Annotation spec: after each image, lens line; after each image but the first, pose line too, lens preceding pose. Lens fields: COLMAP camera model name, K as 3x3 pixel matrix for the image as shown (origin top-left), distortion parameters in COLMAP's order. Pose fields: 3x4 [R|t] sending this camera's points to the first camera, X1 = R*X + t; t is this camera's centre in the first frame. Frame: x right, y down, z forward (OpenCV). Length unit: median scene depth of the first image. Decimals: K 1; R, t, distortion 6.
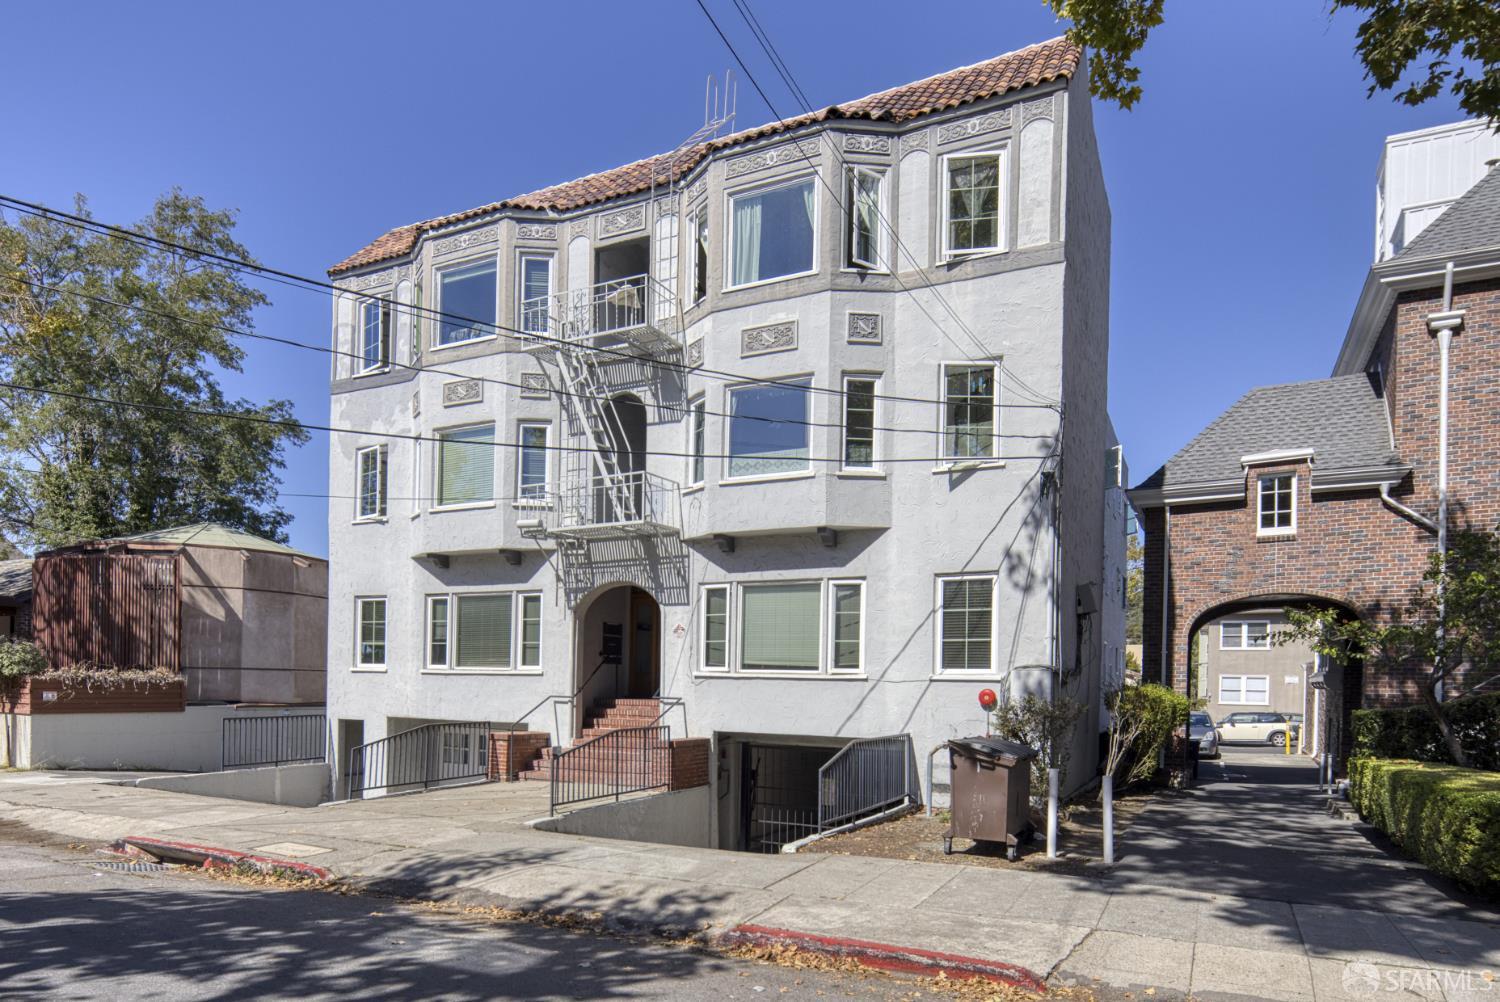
lens RADIAL K [[948.3, 0, 708.2], [0, 948.3, 694.3], [0, 0, 1]] dist [0.004403, -0.001104]
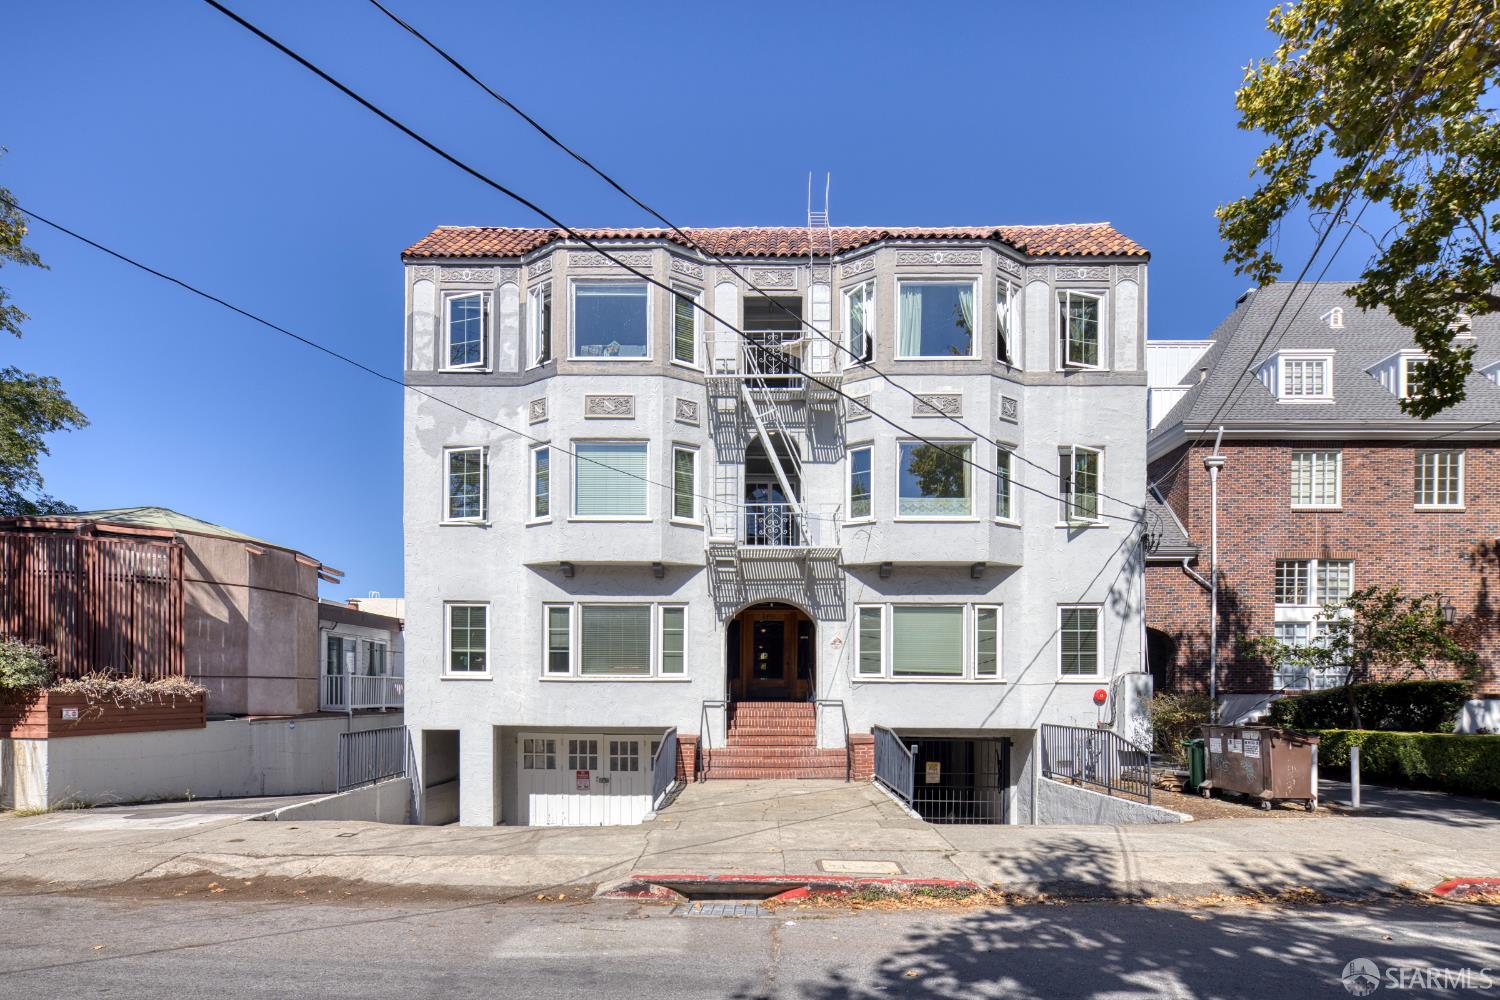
lens RADIAL K [[734.4, 0, 744.9], [0, 734.4, 695.5], [0, 0, 1]] dist [0.002634, -0.000889]
pose [[0.889015, -0.016300, 0.457587, -0.535712], [0.015888, 0.999862, 0.004751, -0.008138], [-0.457602, 0.003047, 0.889152, 0.245051]]
